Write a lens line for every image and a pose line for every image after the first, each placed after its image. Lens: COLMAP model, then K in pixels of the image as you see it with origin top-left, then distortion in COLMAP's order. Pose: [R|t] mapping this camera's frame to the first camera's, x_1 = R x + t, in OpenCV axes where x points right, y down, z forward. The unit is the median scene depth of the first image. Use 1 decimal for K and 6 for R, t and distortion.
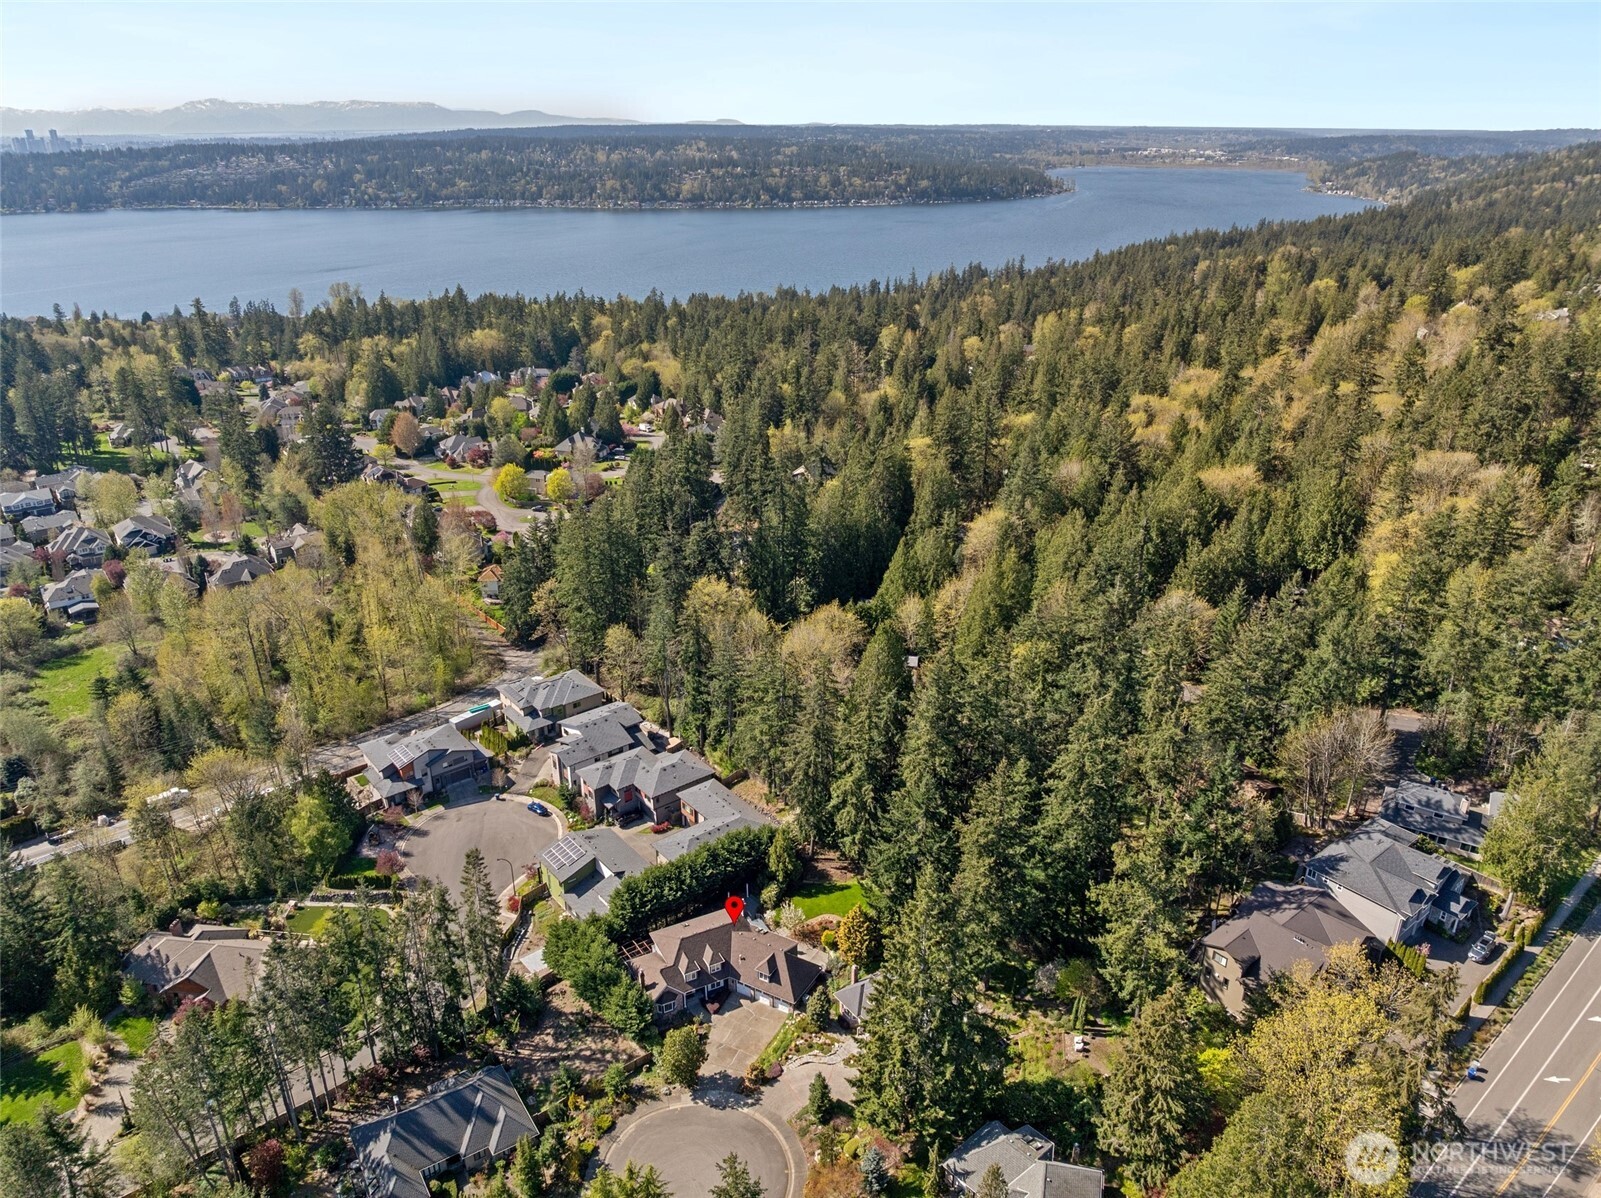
lens RADIAL K [[1123.5, 0, 800.5], [0, 1123.5, 599.0], [0, 0, 1]] dist [-0.050595, 0.023907]
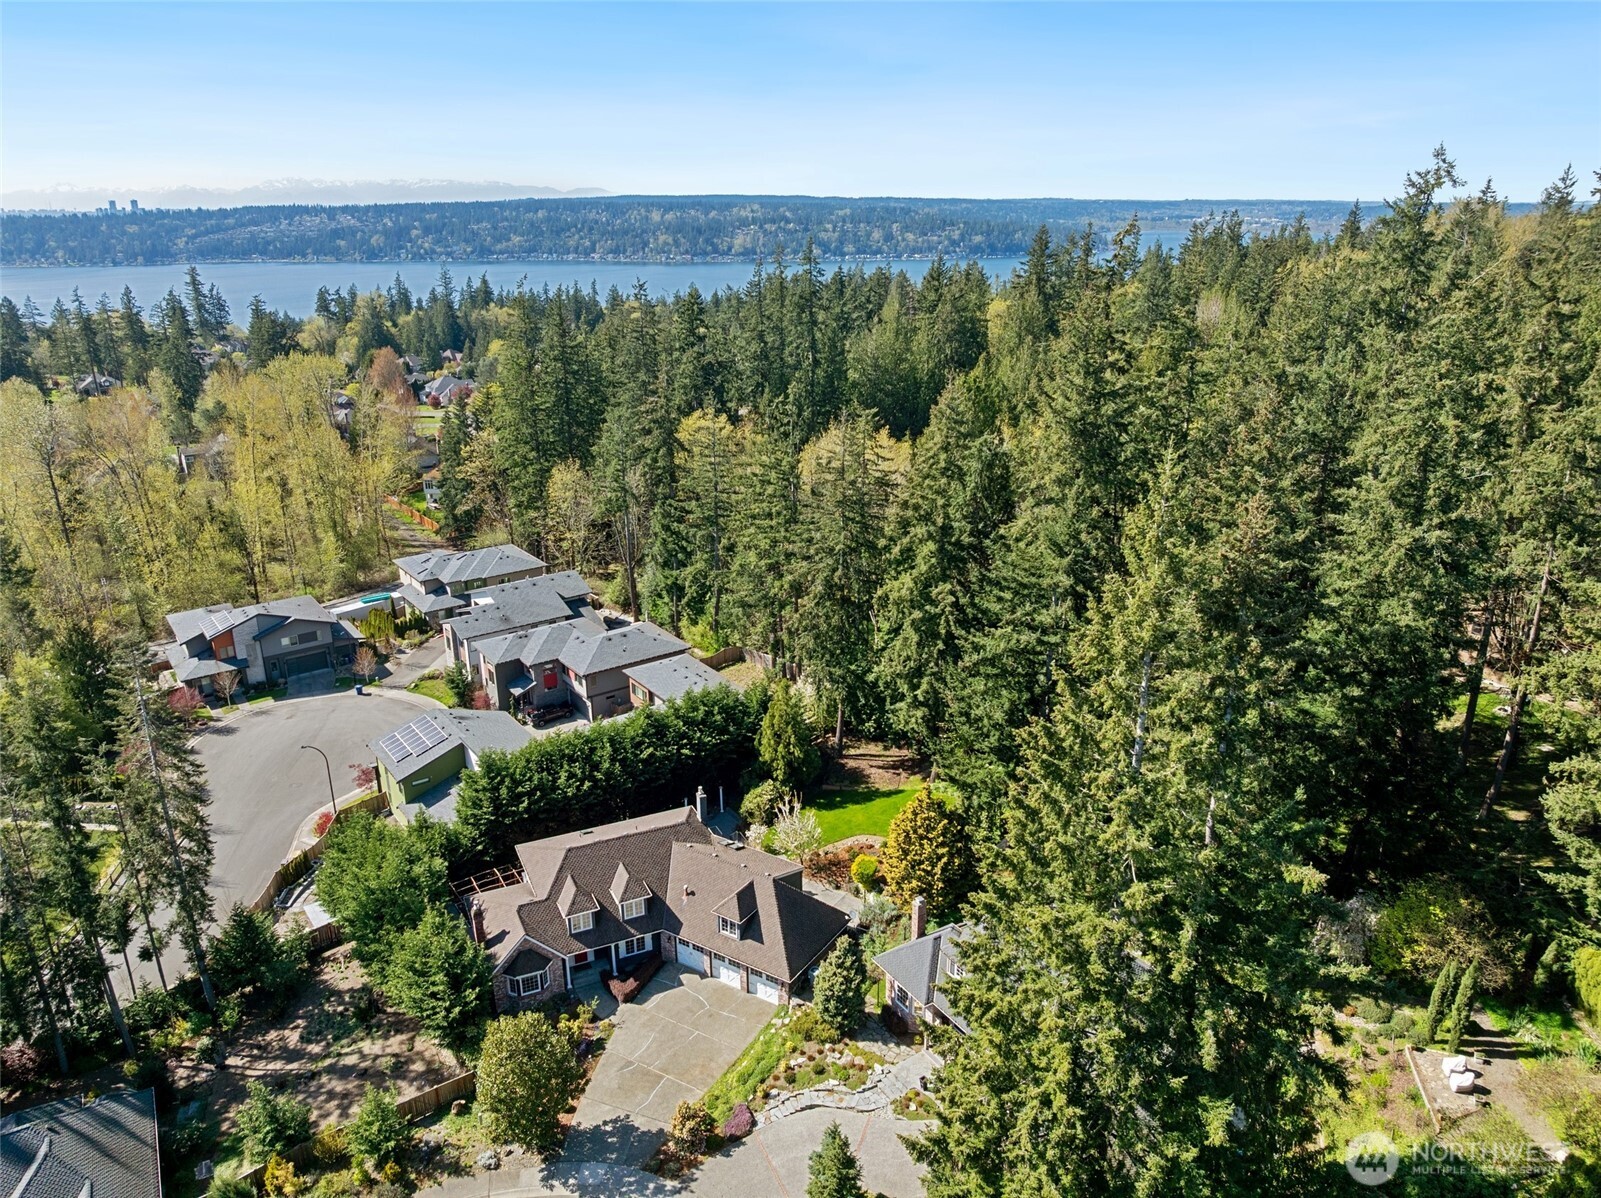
lens RADIAL K [[1126.1, 0, 800.5], [0, 1126.1, 599.0], [0, 0, 1]] dist [-0.060712, 0.034711]
pose [[0.998964, 0.012242, -0.043839, 0.017276], [-0.014922, 0.998005, -0.061345, 0.222091], [0.043001, 0.061936, 0.997153, 0.501002]]
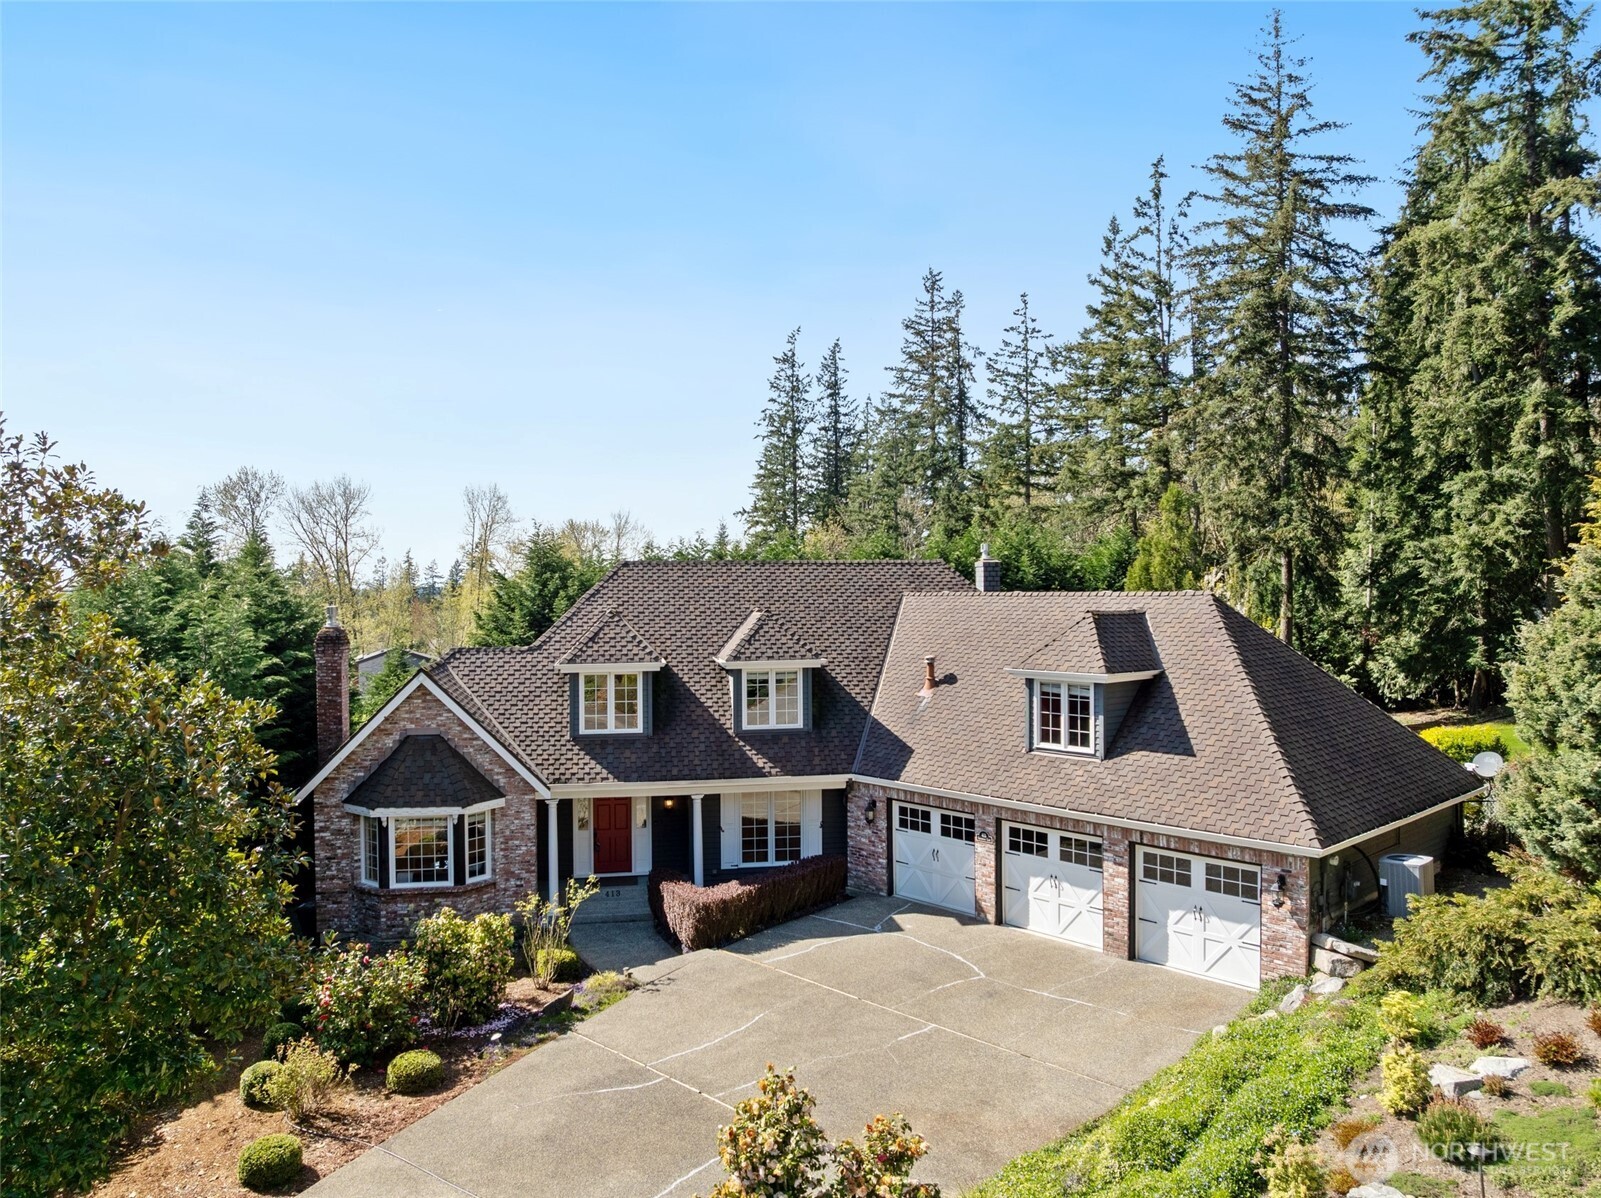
lens RADIAL K [[1126.1, 0, 800.5], [0, 1126.1, 599.0], [0, 0, 1]] dist [-0.060712, 0.034711]
pose [[0.956888, -0.002267, -0.290447, -0.022645], [-0.109404, 0.923510, -0.367642, 0.372920], [0.269064, 0.383568, 0.883448, 0.838838]]
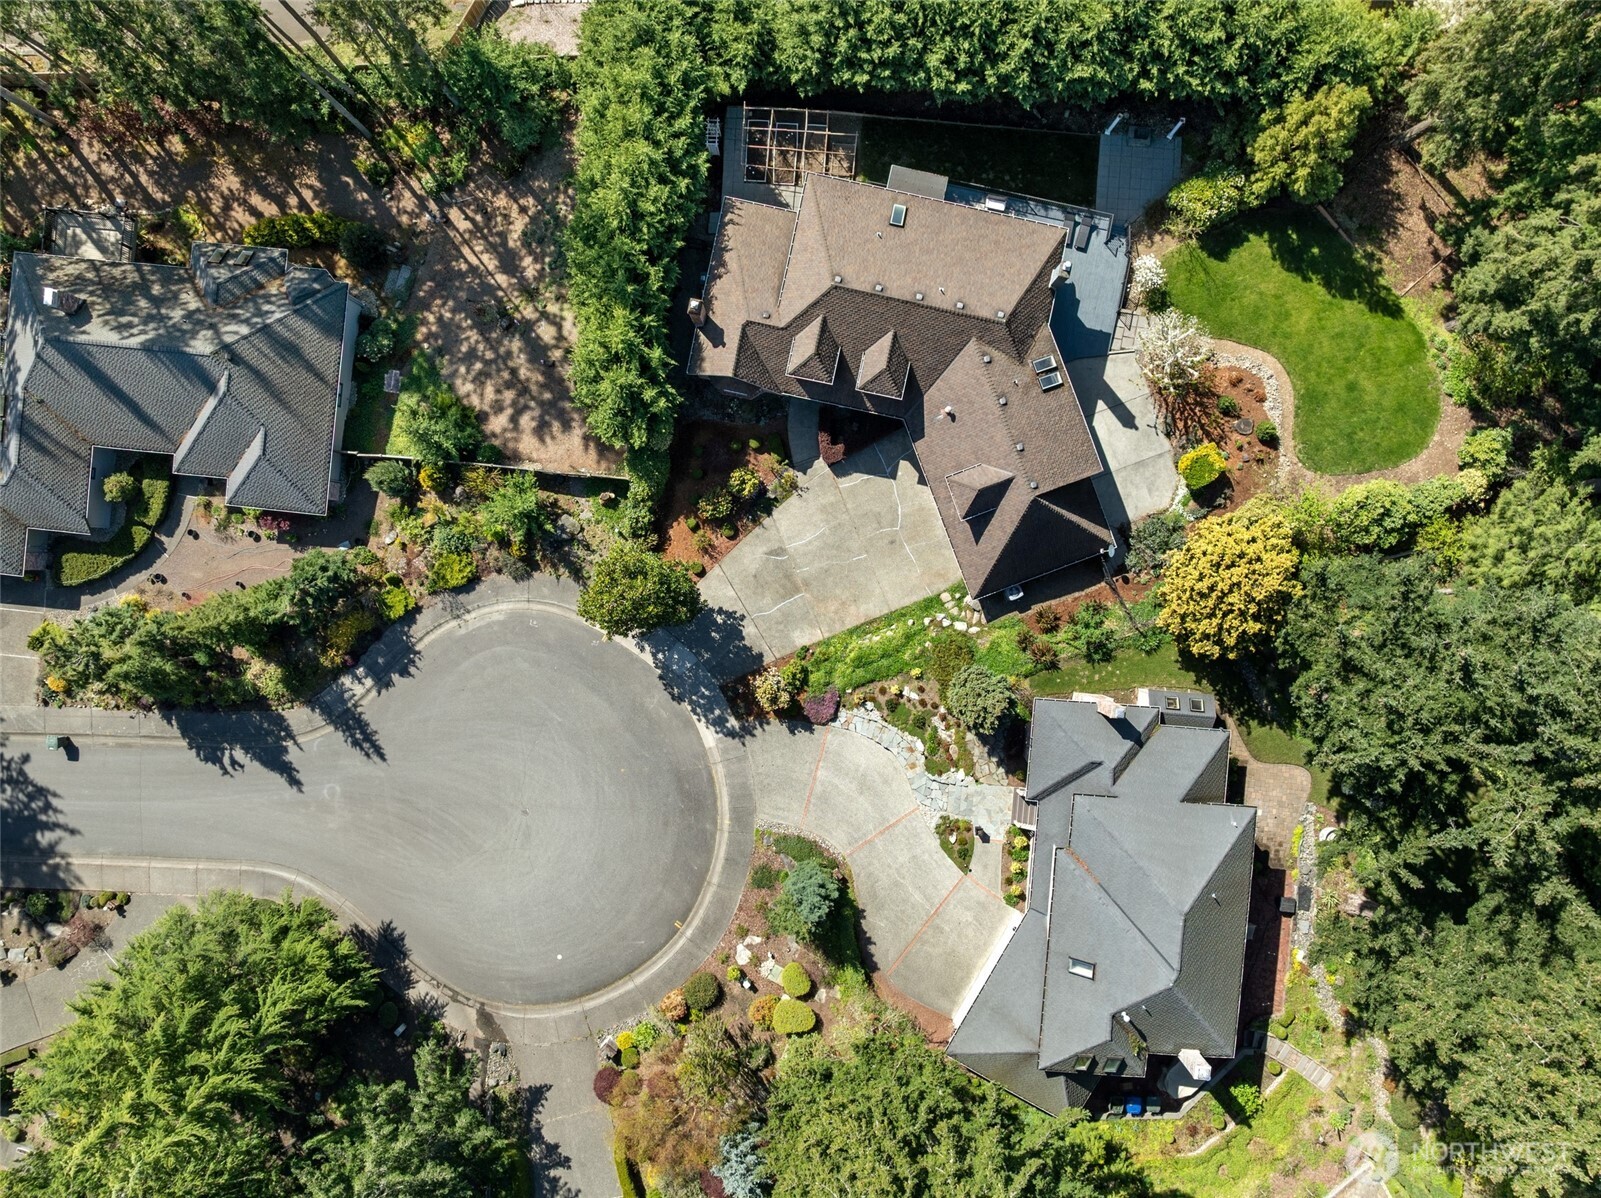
lens RADIAL K [[1152.8, 0, 800.5], [0, 1152.8, 599.0], [0, 0, 1]] dist [-0.027196, -0.007230]
pose [[0.772486, 0.634950, 0.010179, -0.055486], [-0.244739, 0.282883, 0.927405, -0.002996], [0.585976, -0.718899, 0.373920, 0.785738]]
